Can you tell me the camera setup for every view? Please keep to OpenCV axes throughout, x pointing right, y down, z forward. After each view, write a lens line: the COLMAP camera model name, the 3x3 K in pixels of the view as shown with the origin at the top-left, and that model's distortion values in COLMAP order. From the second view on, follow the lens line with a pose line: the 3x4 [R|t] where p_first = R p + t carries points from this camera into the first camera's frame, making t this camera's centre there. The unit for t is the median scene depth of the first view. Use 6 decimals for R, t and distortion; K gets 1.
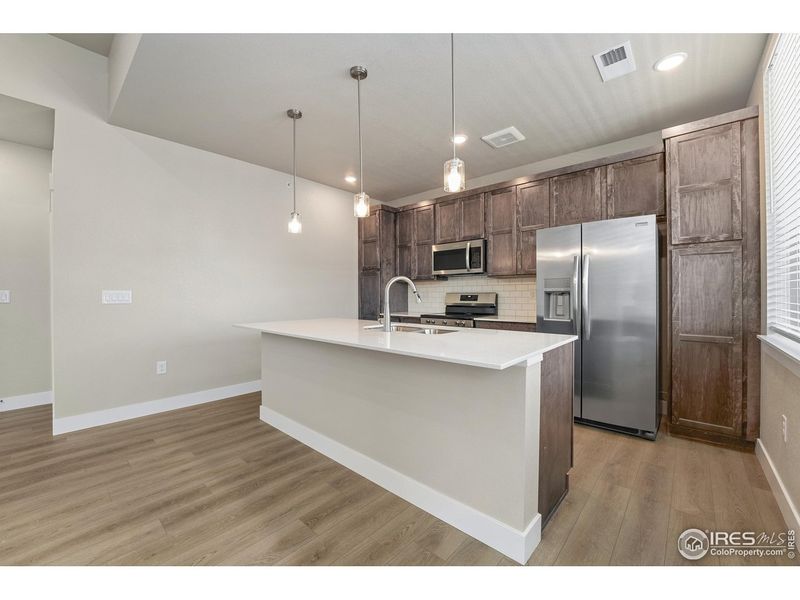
lens RADIAL K [[328.5, 0, 401.2], [0, 328.5, 292.2], [0, 0, 1]] dist [-0.019995, 0.000268]
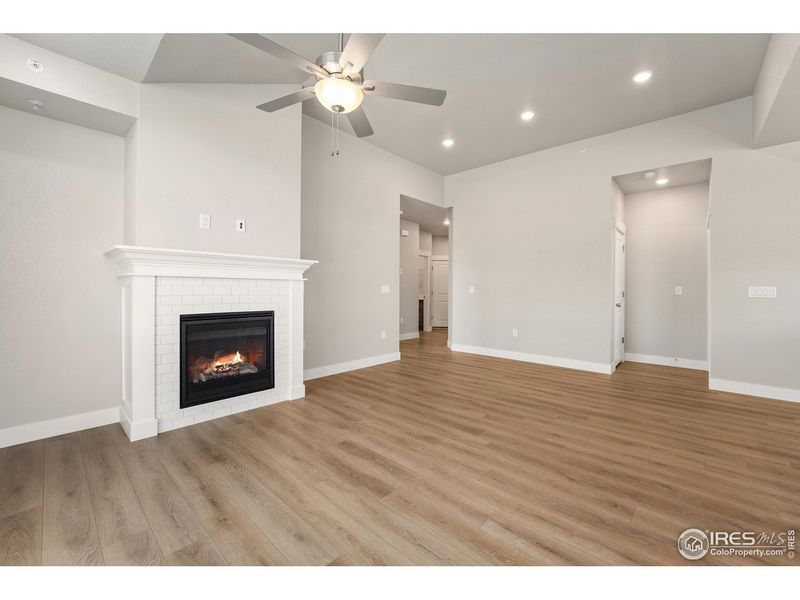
lens RADIAL K [[328.5, 0, 401.2], [0, 328.5, 292.2], [0, 0, 1]] dist [-0.019995, 0.000268]
pose [[-0.006093, 0.010093, -0.999930, 0.230477], [0.000065, 0.999949, 0.010093, 0.002048], [0.999981, -0.000004, -0.006094, -0.240395]]
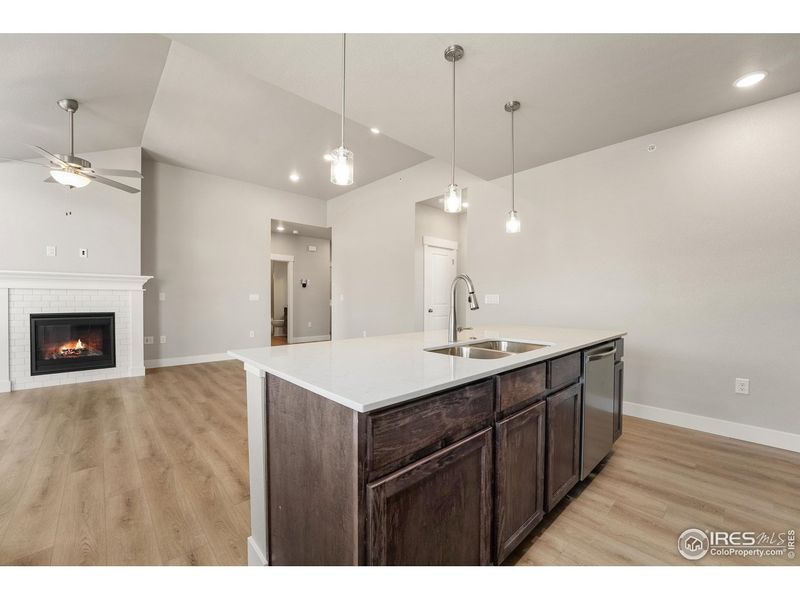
lens RADIAL K [[328.6, 0, 401.3], [0, 328.6, 303.4], [0, 0, 1]] dist [-0.018700, 0.000377]
pose [[-0.085306, 0.016676, -0.996215, 0.462888], [0.000717, 0.999861, 0.016676, 0.007036], [0.996355, 0.000708, -0.085306, 0.544307]]
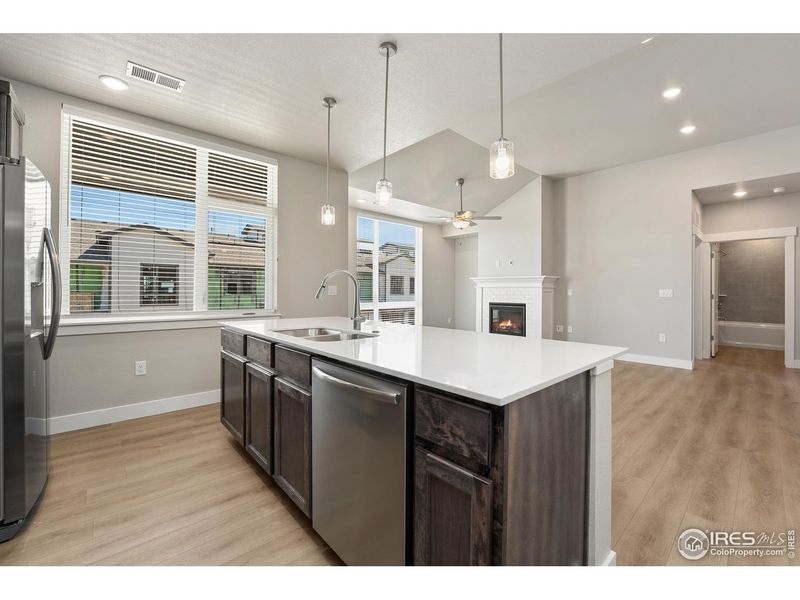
lens RADIAL K [[334.0, 0, 400.0], [0, 334.0, 289.5], [0, 0, 1]] dist [-0.013601, 0.000401]
pose [[-0.994857, -0.005032, 0.101168, -0.147830], [-0.006031, 0.999936, -0.009574, 0.007927], [-0.101113, -0.010135, -0.994823, 1.119531]]
